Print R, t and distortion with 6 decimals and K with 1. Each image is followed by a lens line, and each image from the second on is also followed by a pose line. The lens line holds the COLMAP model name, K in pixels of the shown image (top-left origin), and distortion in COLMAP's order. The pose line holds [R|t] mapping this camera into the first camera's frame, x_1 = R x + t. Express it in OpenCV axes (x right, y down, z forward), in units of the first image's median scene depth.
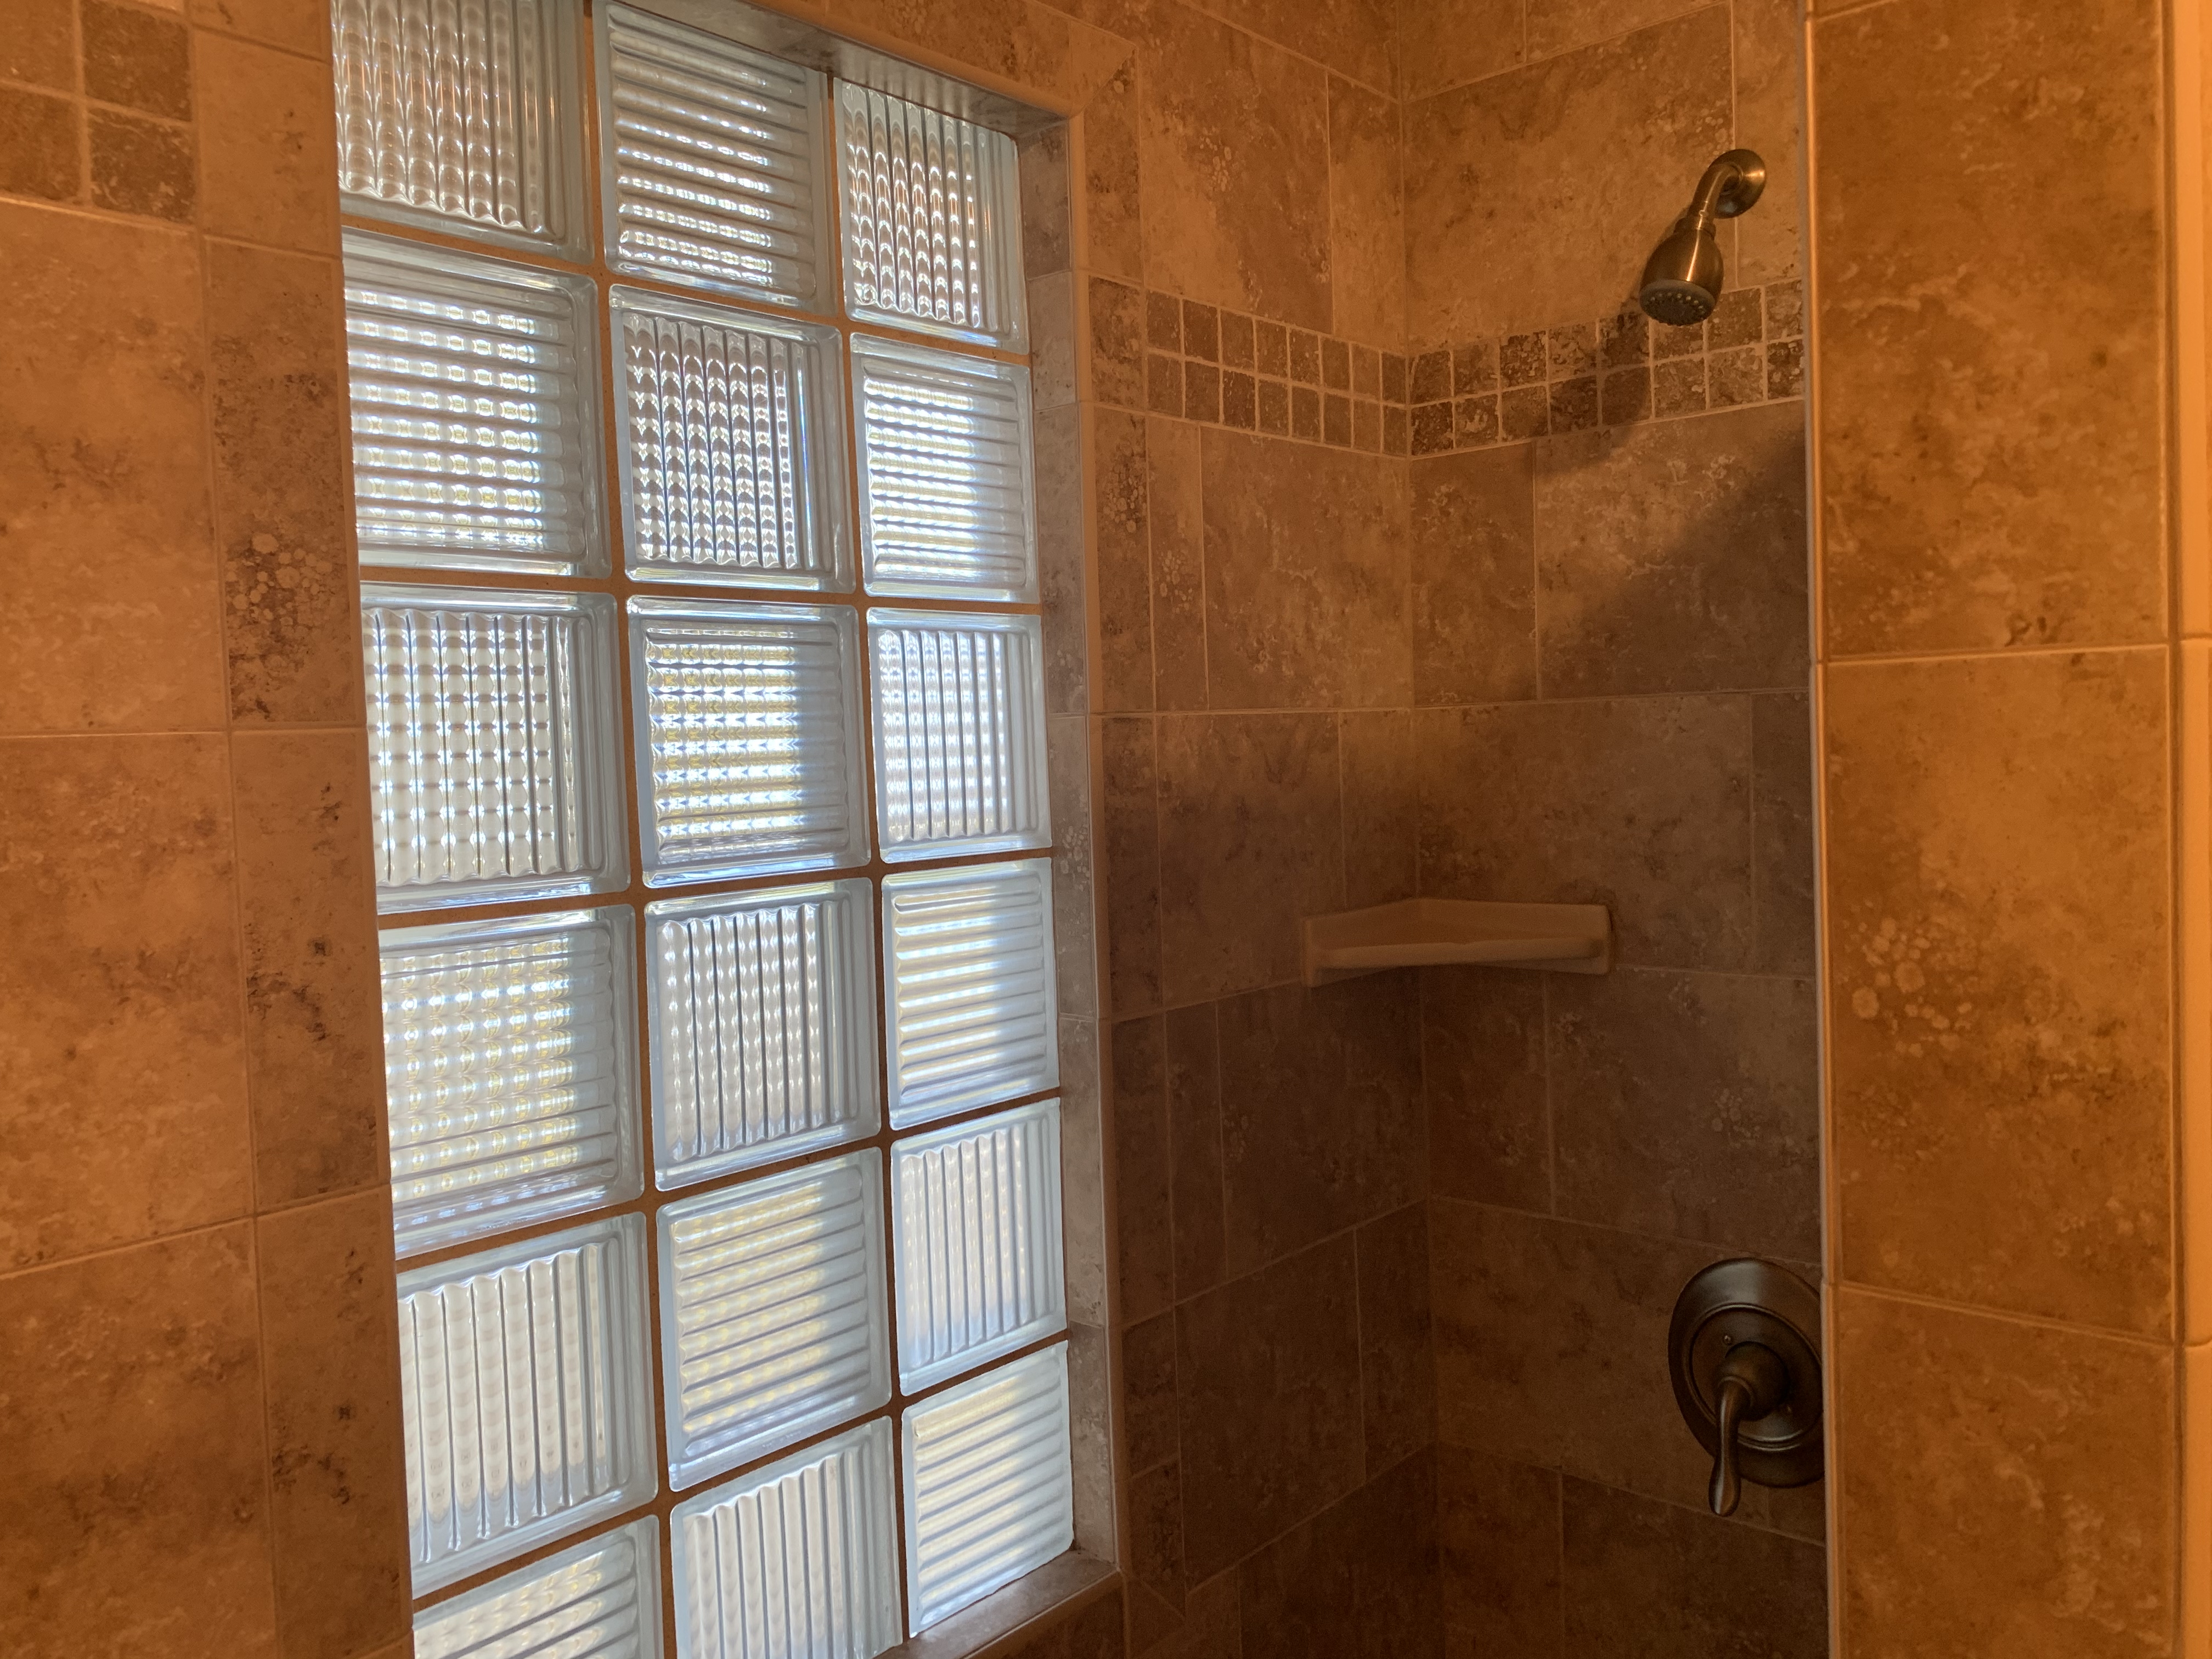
lens RADIAL K [[1685.6, 0, 1106.0], [0, 1685.6, 829.5], [0, 0, 1]] dist [-0.014067, -0.006355]
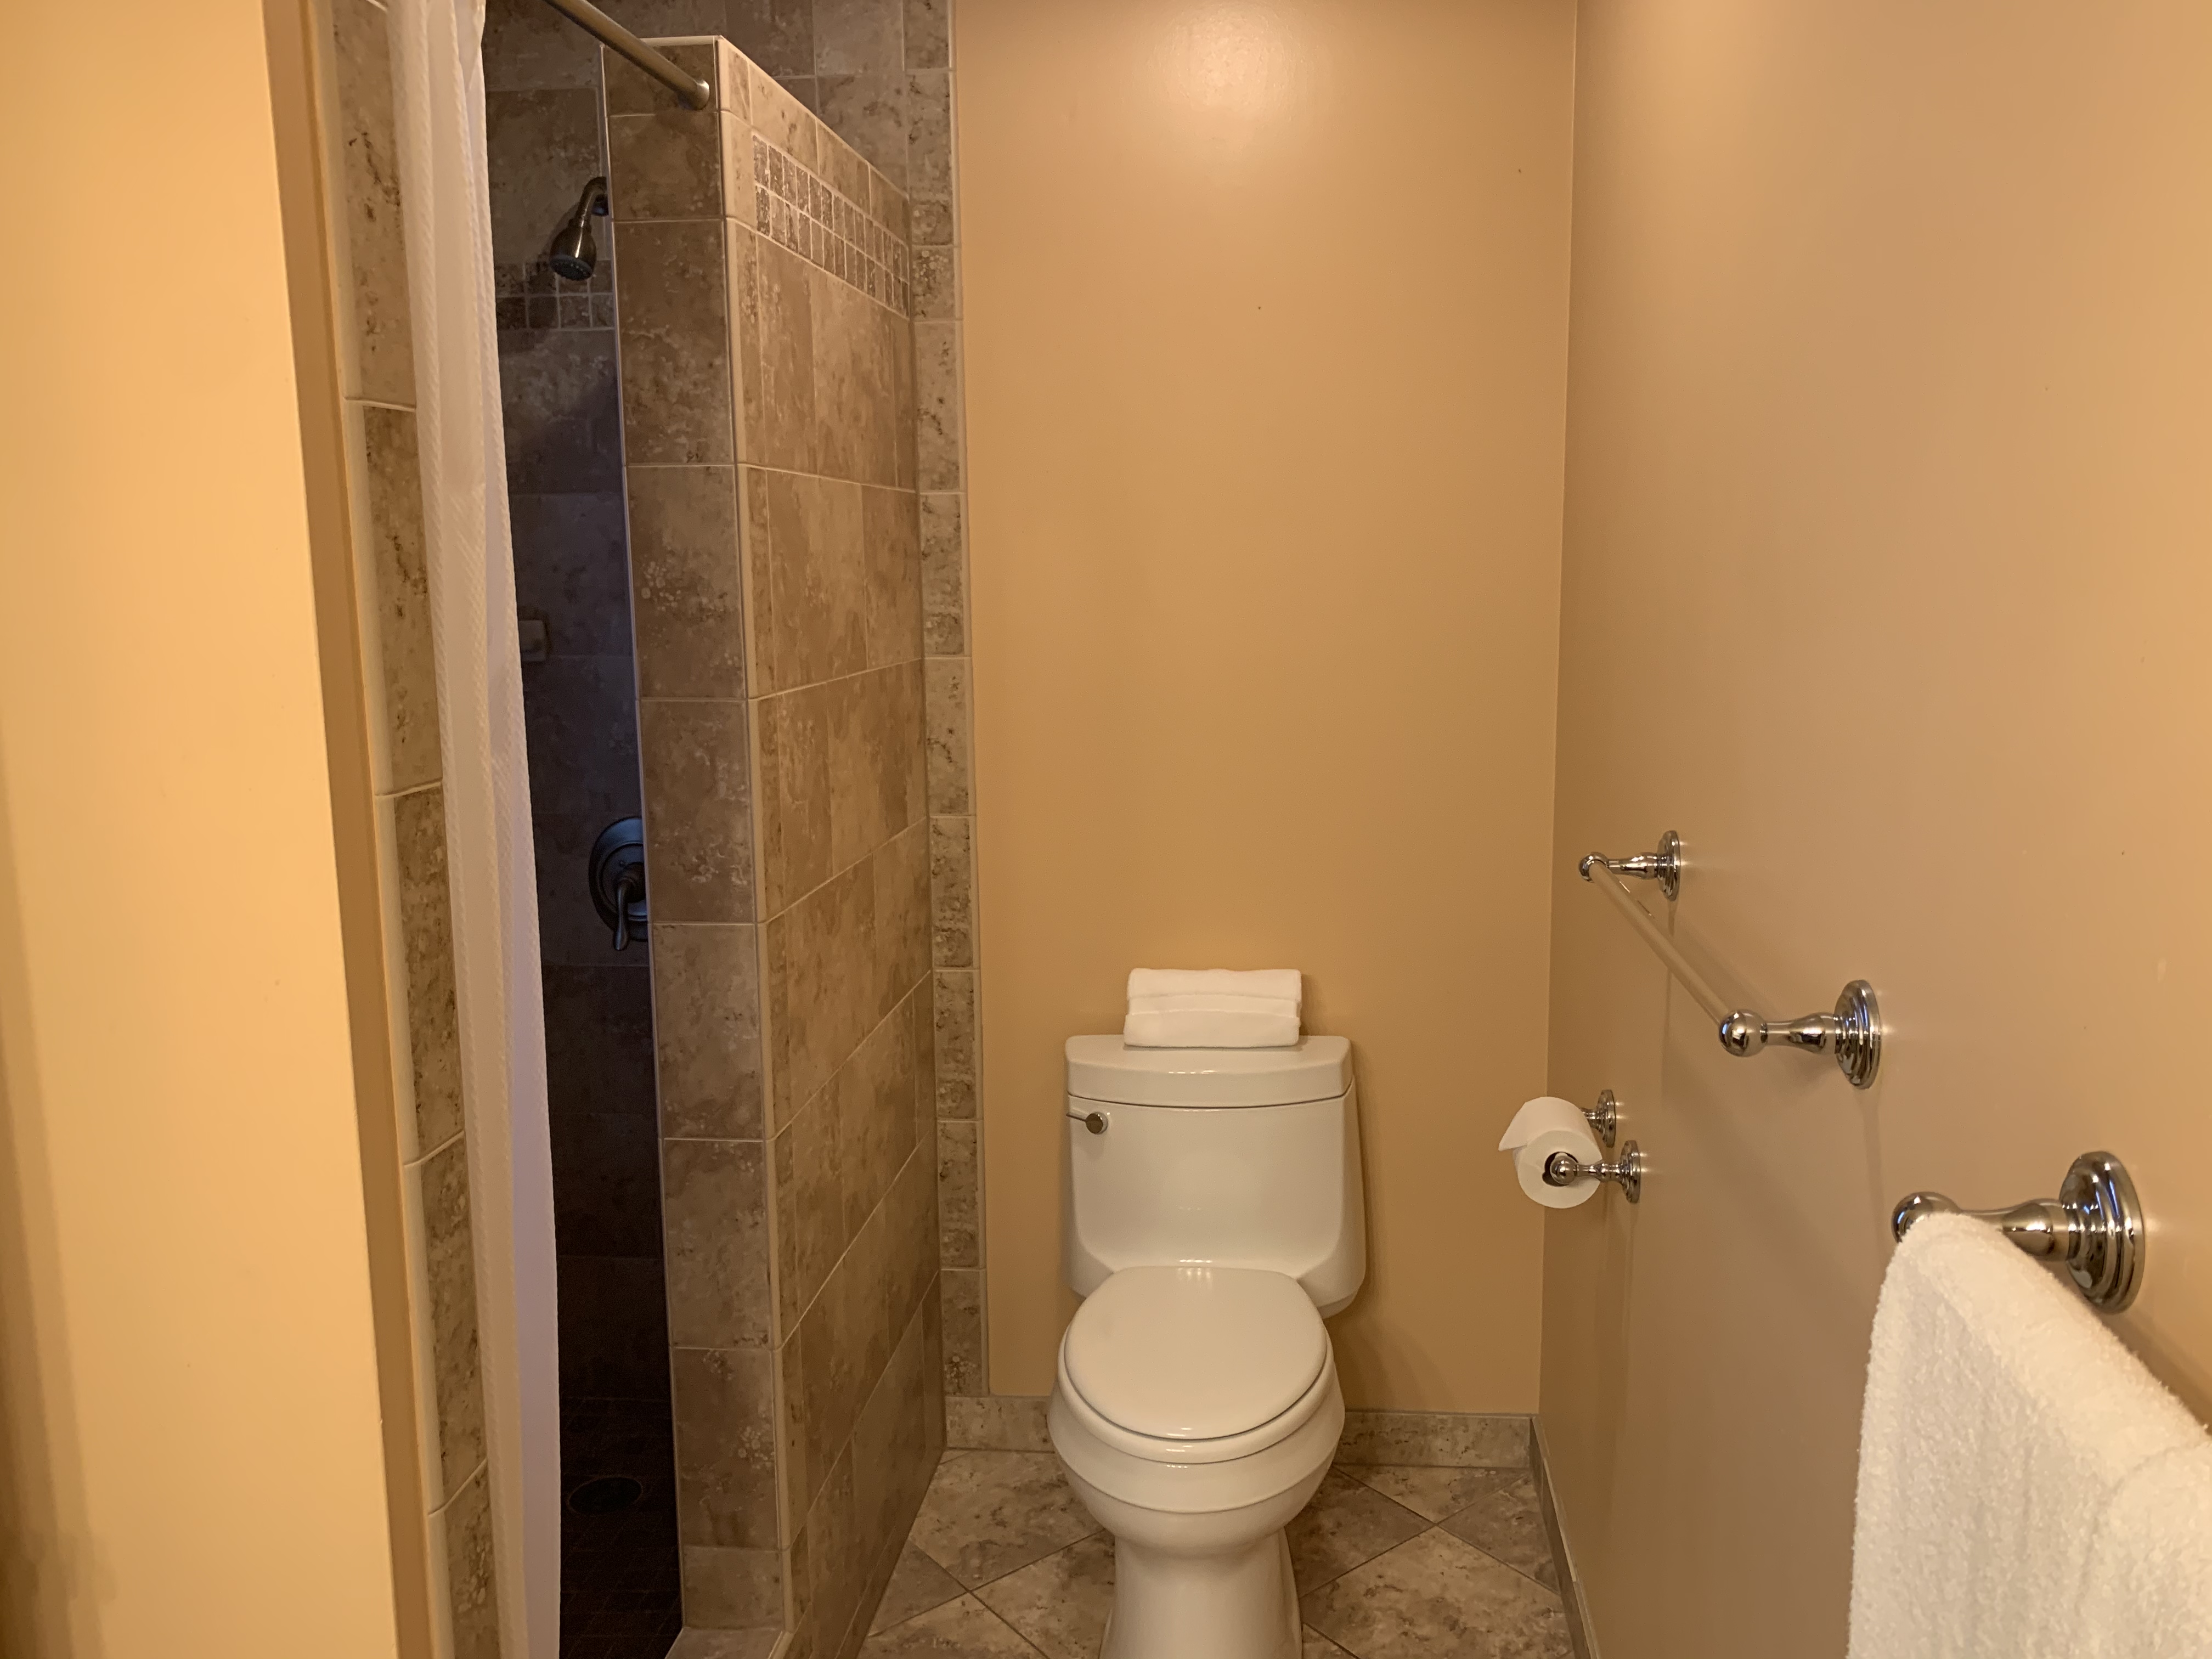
lens RADIAL K [[1674.2, 0, 1099.3], [0, 1674.2, 813.4], [0, 0, 1]] dist [0.040283, -0.058570]
pose [[0.816791, -0.057456, 0.574065, -0.540319], [0.008565, 0.996127, 0.087512, 0.229741], [-0.576870, -0.066562, 0.814120, -1.690556]]
